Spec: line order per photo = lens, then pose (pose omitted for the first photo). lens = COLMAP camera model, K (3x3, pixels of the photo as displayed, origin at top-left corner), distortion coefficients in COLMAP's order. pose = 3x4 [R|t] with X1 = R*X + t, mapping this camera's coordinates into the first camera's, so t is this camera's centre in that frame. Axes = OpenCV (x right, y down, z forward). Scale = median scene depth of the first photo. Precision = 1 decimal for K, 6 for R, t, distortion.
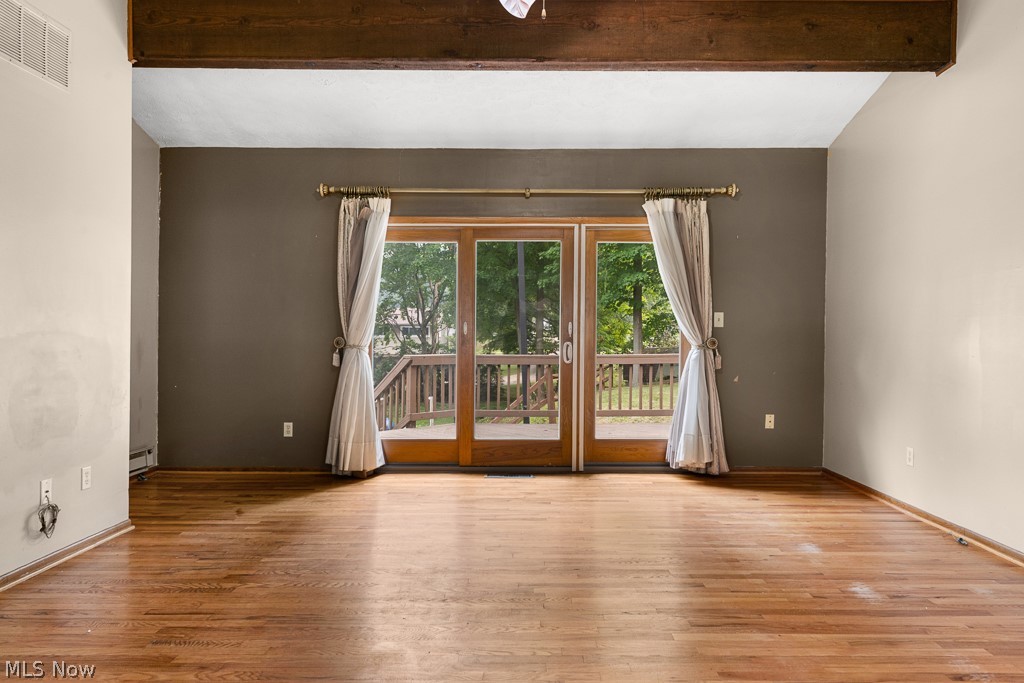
lens RADIAL K [[688.6, 0, 542.9], [0, 688.6, 348.8], [0, 0, 1]] dist [0.003721, -0.000961]
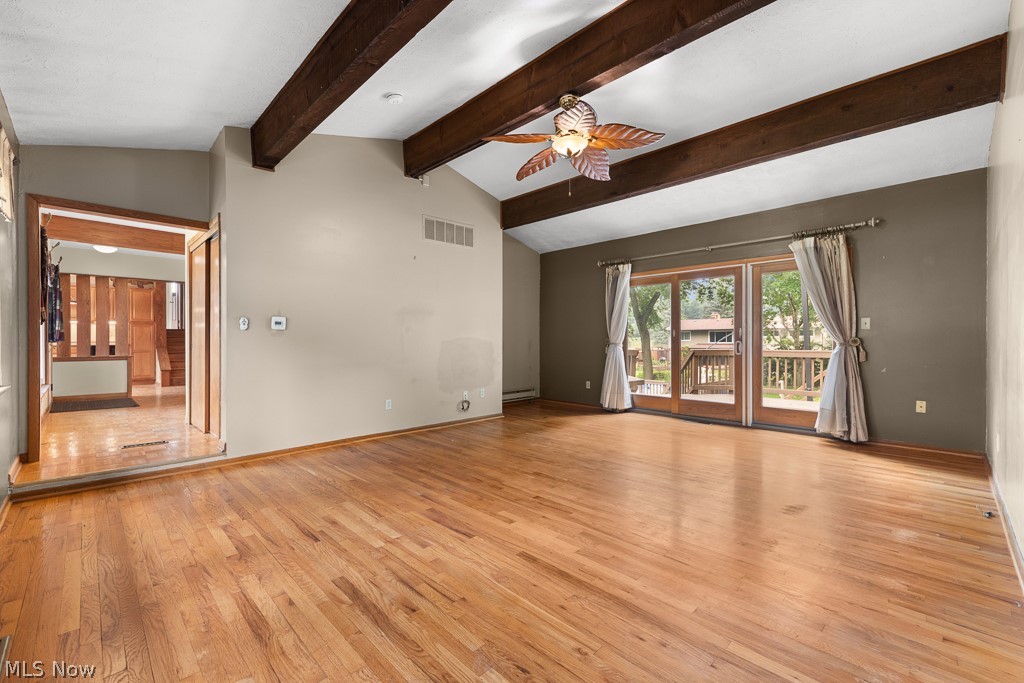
lens RADIAL K [[433.4, 0, 501.8], [0, 433.4, 341.0], [0, 0, 1]] dist [0.020435, -0.011526]
pose [[0.691328, -0.002181, -0.722538, 0.382767], [-0.005494, 0.999951, -0.008276, 0.001354], [0.722520, 0.009691, 0.691282, -0.057016]]
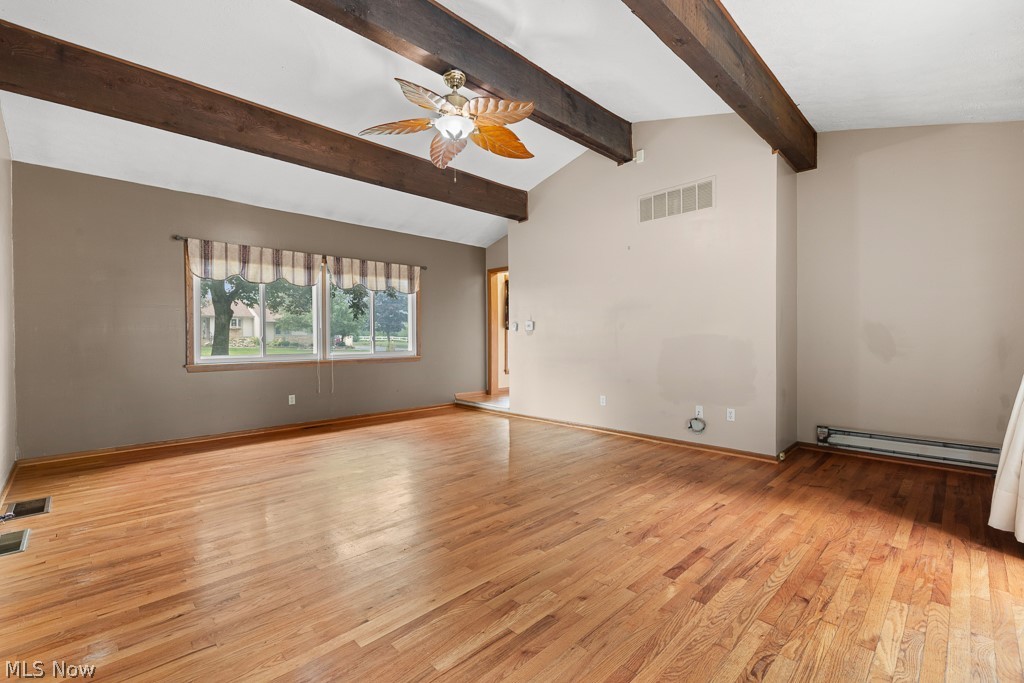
lens RADIAL K [[428.9, 0, 507.9], [0, 428.9, 346.1], [0, 0, 1]] dist [0.012645, -0.005756]
pose [[-0.715608, 0.014005, -0.698362, 0.346306], [-0.005780, 0.999646, 0.025970, -0.011434], [0.698479, 0.022621, -0.715273, 0.915180]]
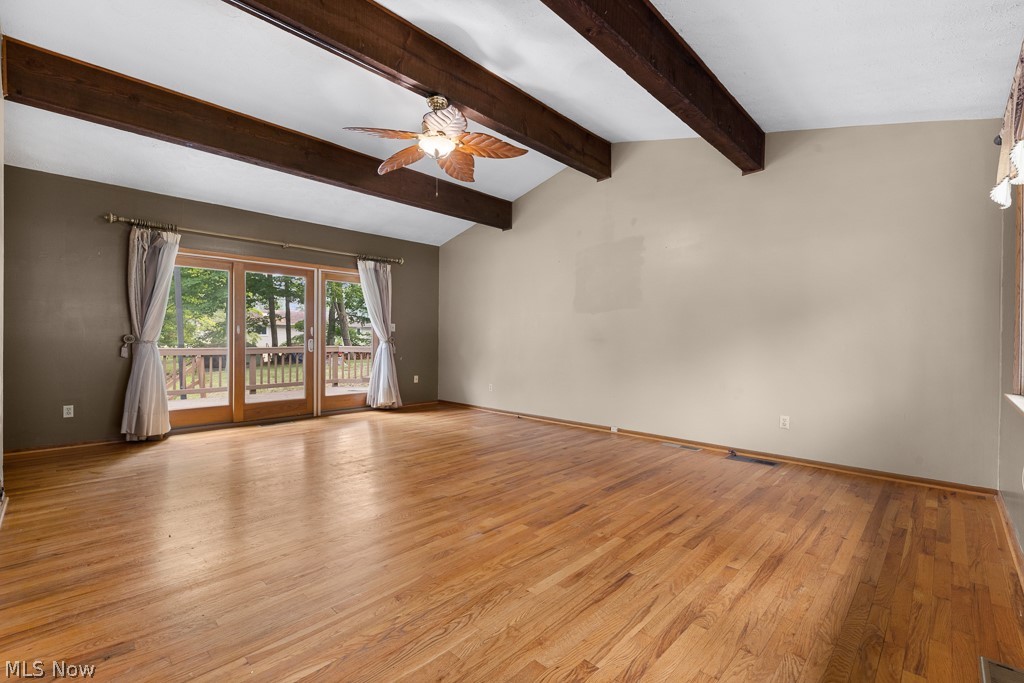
lens RADIAL K [[428.9, 0, 507.9], [0, 428.9, 346.1], [0, 0, 1]] dist [0.012645, -0.005756]
pose [[0.711273, -0.008657, 0.702863, -0.362117], [0.003719, 0.999957, 0.008553, 0.000082], [-0.702906, -0.003470, 0.711274, -0.073774]]
